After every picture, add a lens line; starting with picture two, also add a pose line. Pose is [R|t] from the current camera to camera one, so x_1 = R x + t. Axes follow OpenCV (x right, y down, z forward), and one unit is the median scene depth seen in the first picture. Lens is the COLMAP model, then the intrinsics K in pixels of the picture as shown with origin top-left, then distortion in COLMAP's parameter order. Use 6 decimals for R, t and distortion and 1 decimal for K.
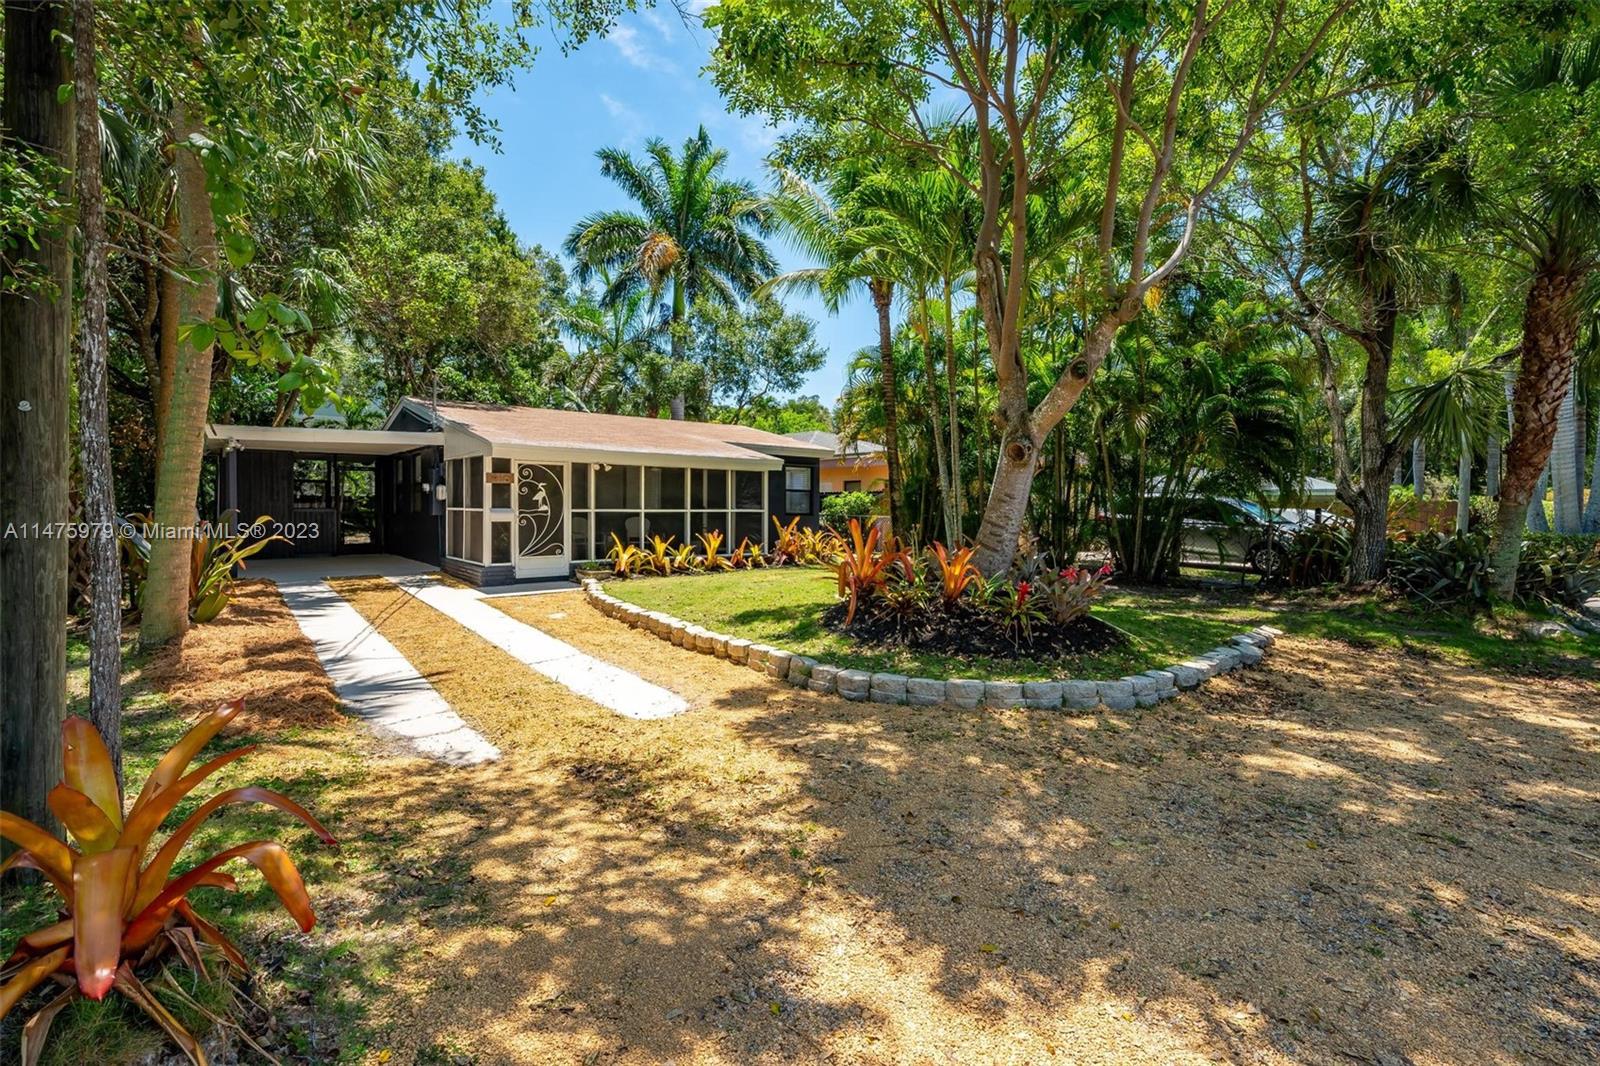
lens RADIAL K [[727.5, 0, 800.0], [0, 727.5, 533.0], [0, 0, 1]] dist [-0.000911, 0.007408]
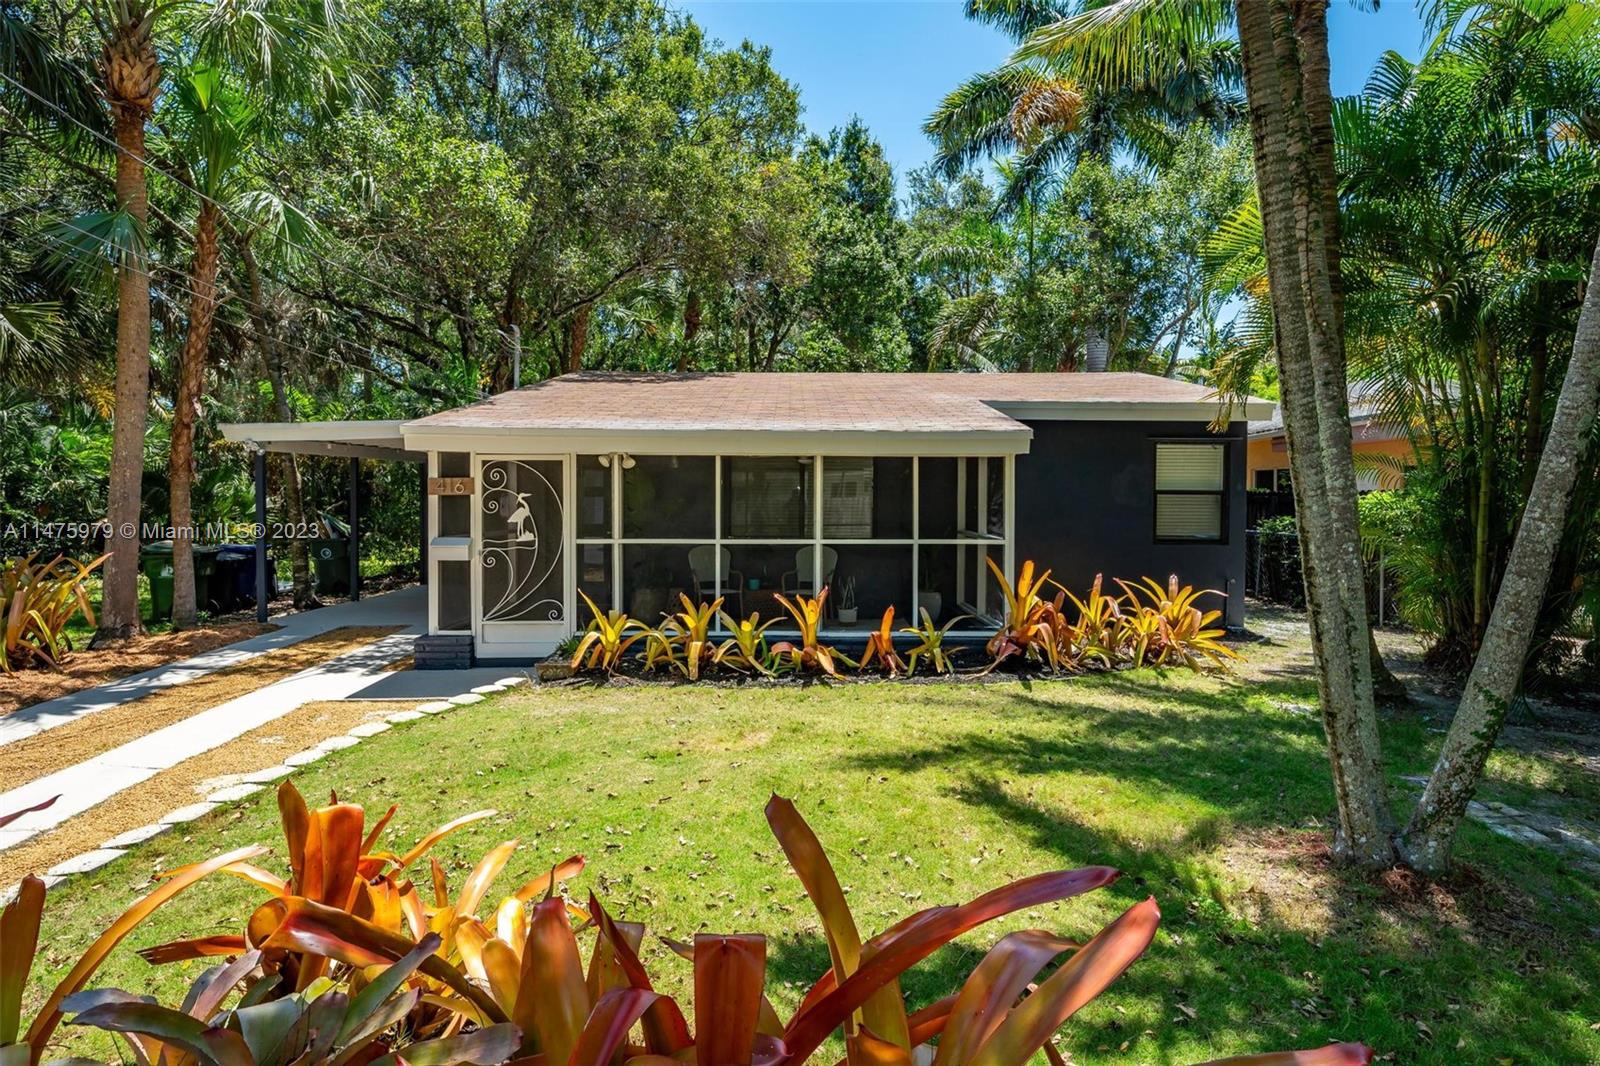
lens RADIAL K [[886.2, 0, 800.0], [0, 886.2, 533.0], [0, 0, 1]] dist [0.019735, 0.002262]
pose [[0.777751, 0.016146, -0.628365, 0.200519], [-0.021182, 0.999775, -0.000529, -0.033257], [0.628216, 0.013722, 0.777918, 0.476463]]
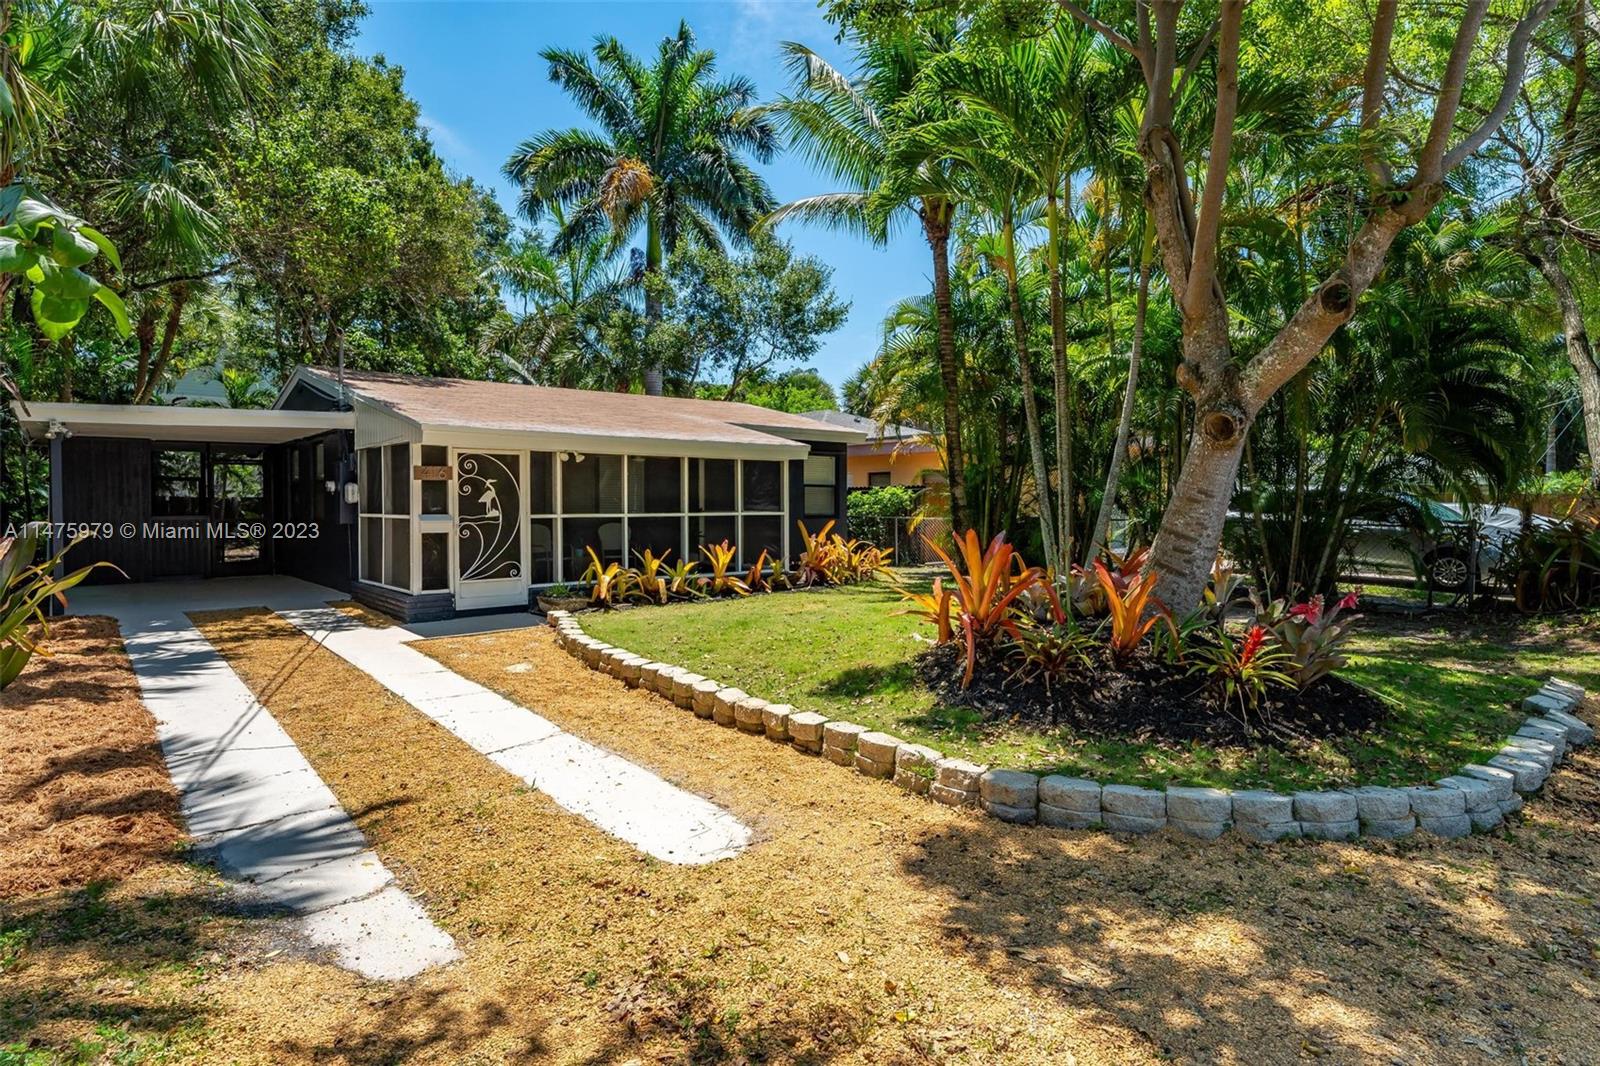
lens RADIAL K [[886.2, 0, 800.0], [0, 886.2, 533.0], [0, 0, 1]] dist [0.019735, 0.002262]
pose [[0.999922, -0.009753, 0.007855, -0.040676], [0.009782, 0.999945, -0.003746, -0.006602], [-0.007818, 0.003823, 0.999962, 0.083078]]
